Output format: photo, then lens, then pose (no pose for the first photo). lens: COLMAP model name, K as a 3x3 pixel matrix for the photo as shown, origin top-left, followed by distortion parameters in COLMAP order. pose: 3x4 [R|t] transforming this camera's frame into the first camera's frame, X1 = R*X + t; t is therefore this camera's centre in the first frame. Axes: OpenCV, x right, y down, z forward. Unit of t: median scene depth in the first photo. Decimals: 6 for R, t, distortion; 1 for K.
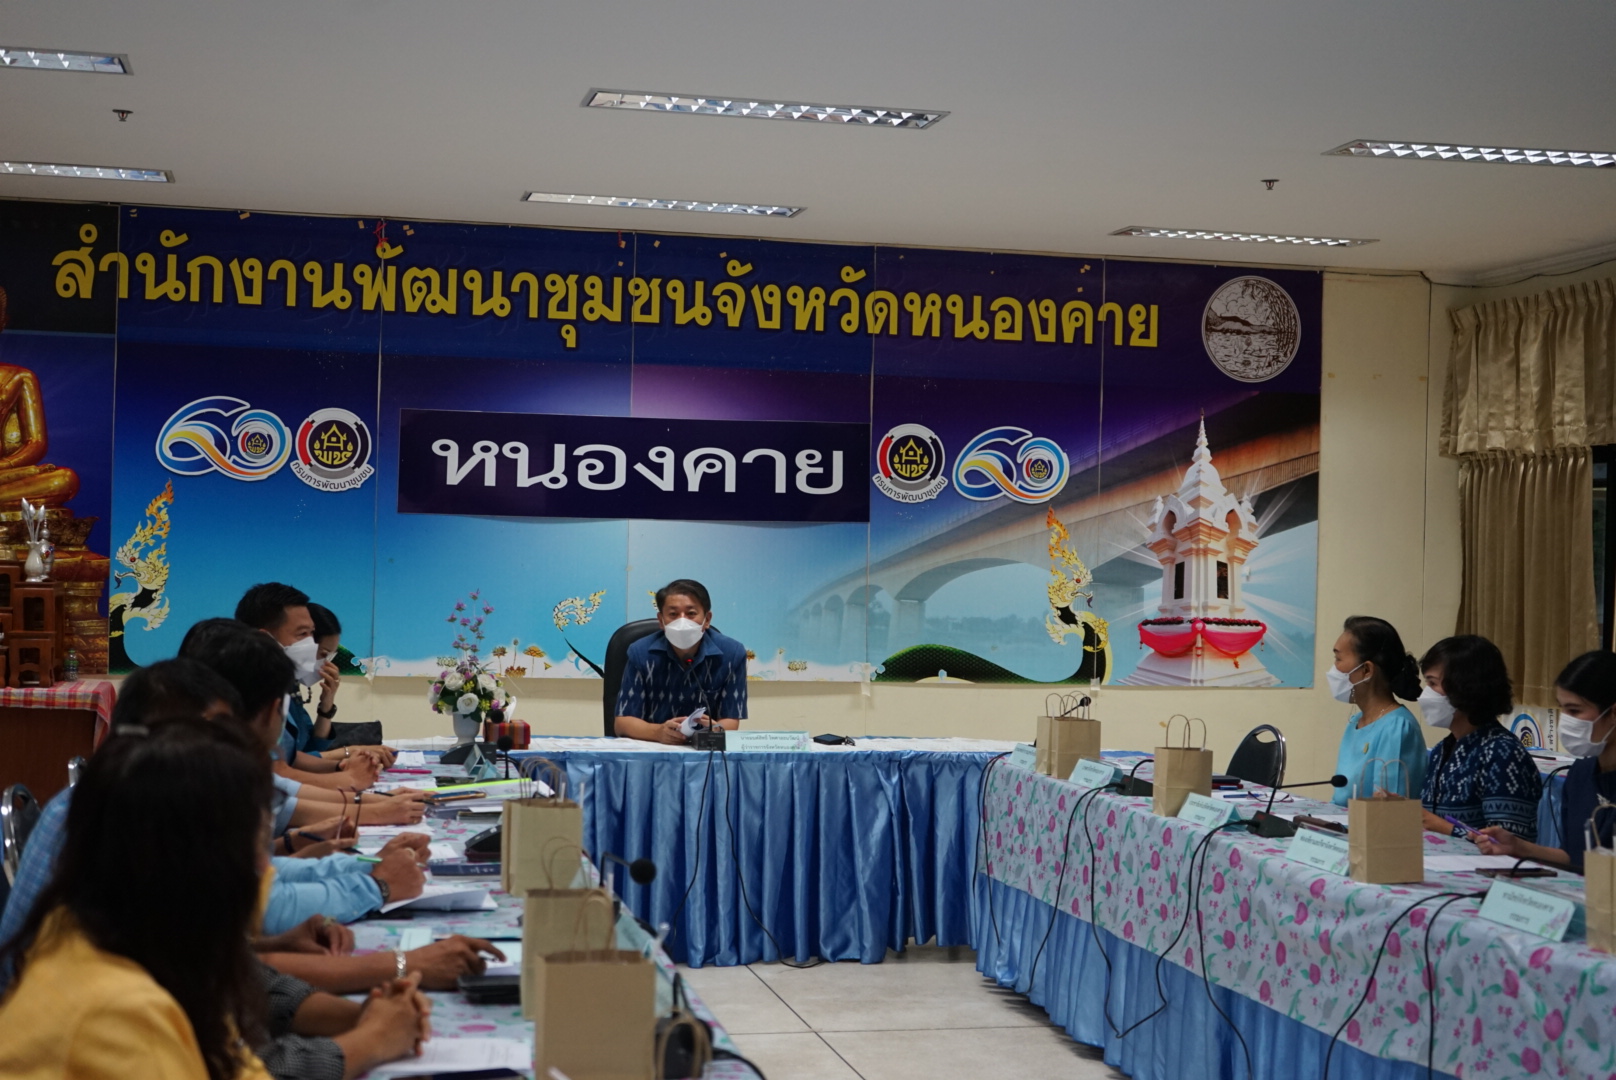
lens RADIAL K [[2218.8, 0, 804.6], [0, 2218.8, 536.1], [0, 0, 1]] dist [0.004059, 0.000000]
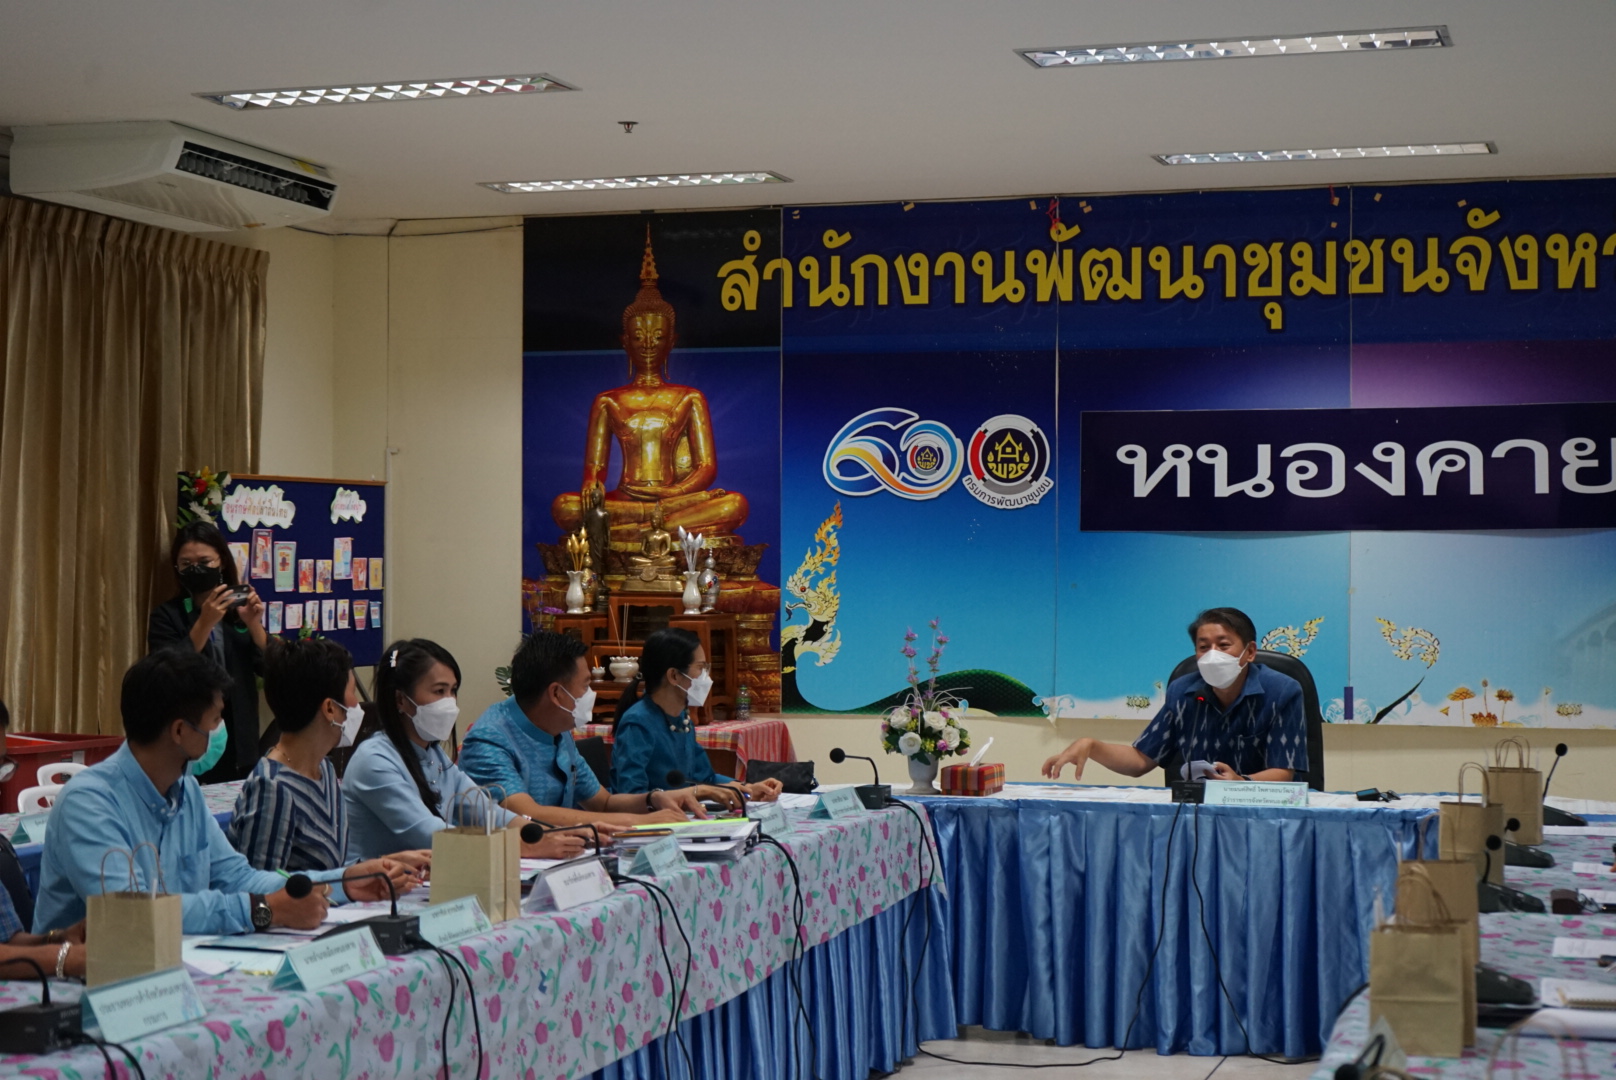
lens RADIAL K [[2654.3, 0, 843.8], [0, 2654.3, 571.2], [0, 0, 1]] dist [-0.039622, 0.000000]
pose [[0.871931, -0.019085, -0.489256, 0.247446], [0.019789, 0.999797, -0.003732, 0.007392], [0.489228, -0.006428, 0.872132, 0.044356]]
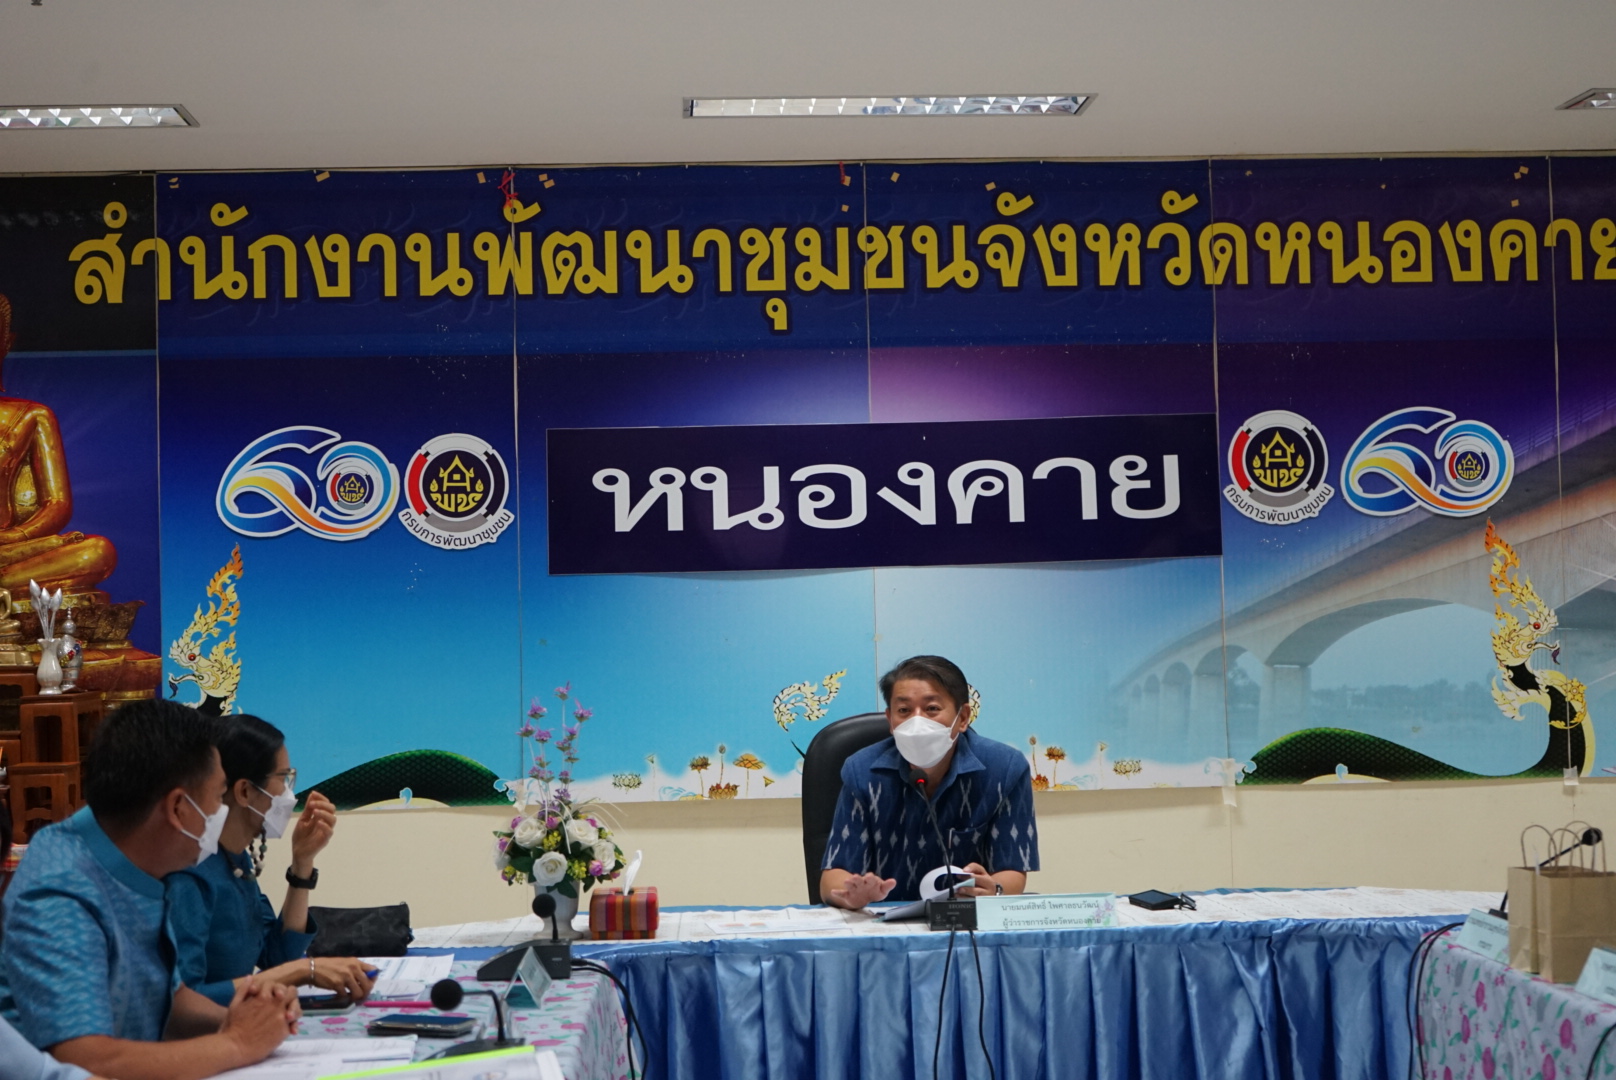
lens RADIAL K [[2417.6, 0, 795.2], [0, 2417.6, 535.1], [0, 0, 1]] dist [-0.014825, 0.000000]
pose [[0.985753, -0.052656, -0.159742, 0.019706], [0.048169, 0.998332, -0.031835, 0.005308], [0.161152, 0.023687, 0.986645, 0.246313]]
